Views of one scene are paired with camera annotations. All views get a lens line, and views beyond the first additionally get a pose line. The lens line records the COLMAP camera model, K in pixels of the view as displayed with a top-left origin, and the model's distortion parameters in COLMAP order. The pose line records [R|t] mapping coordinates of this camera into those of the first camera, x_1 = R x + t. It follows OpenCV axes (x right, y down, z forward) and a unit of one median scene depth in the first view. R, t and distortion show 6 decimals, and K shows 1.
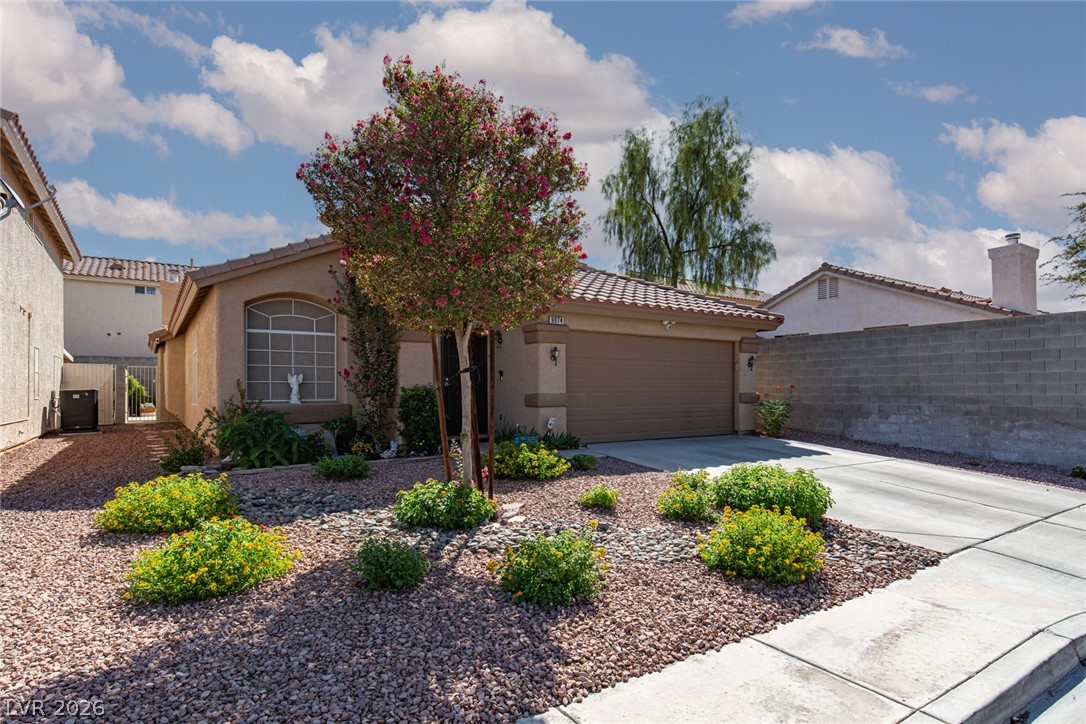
lens RADIAL K [[619.7, 0, 542.5], [0, 619.7, 369.1], [0, 0, 1]] dist [0.008252, 0.000382]
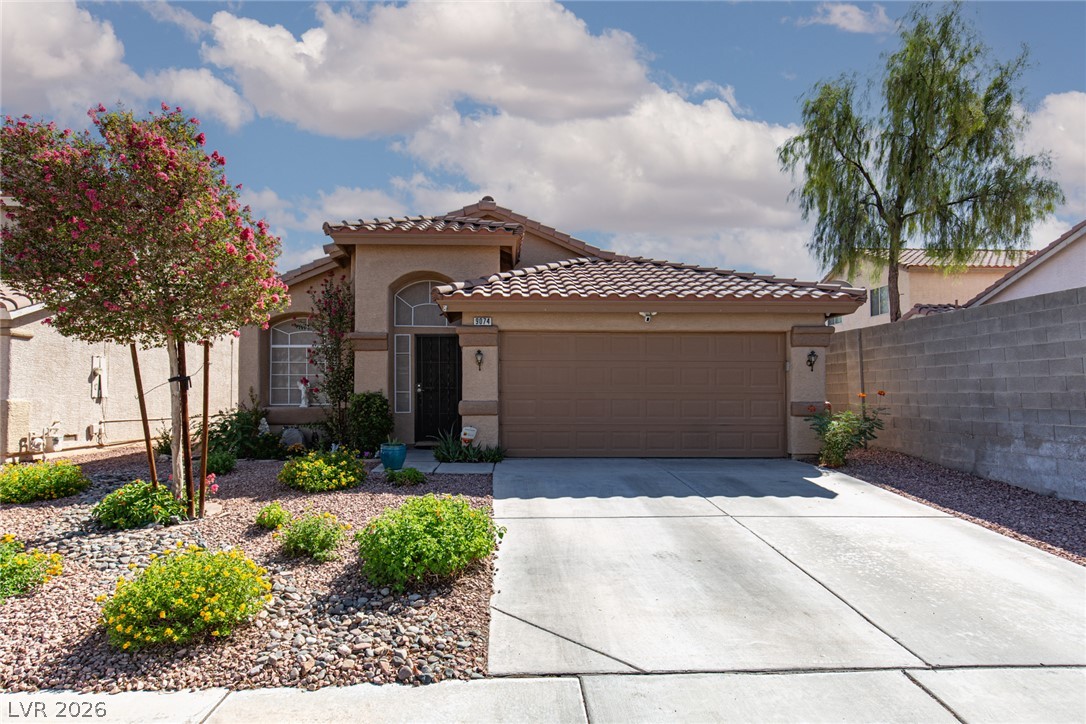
lens RADIAL K [[598.2, 0, 545.3], [0, 598.2, 360.3], [0, 0, 1]] dist [0.006703, 0.001174]
pose [[0.824686, -0.027846, -0.564904, 0.479021], [0.015651, 0.999528, -0.026421, 0.003474], [0.565374, 0.012948, 0.824733, 0.252882]]
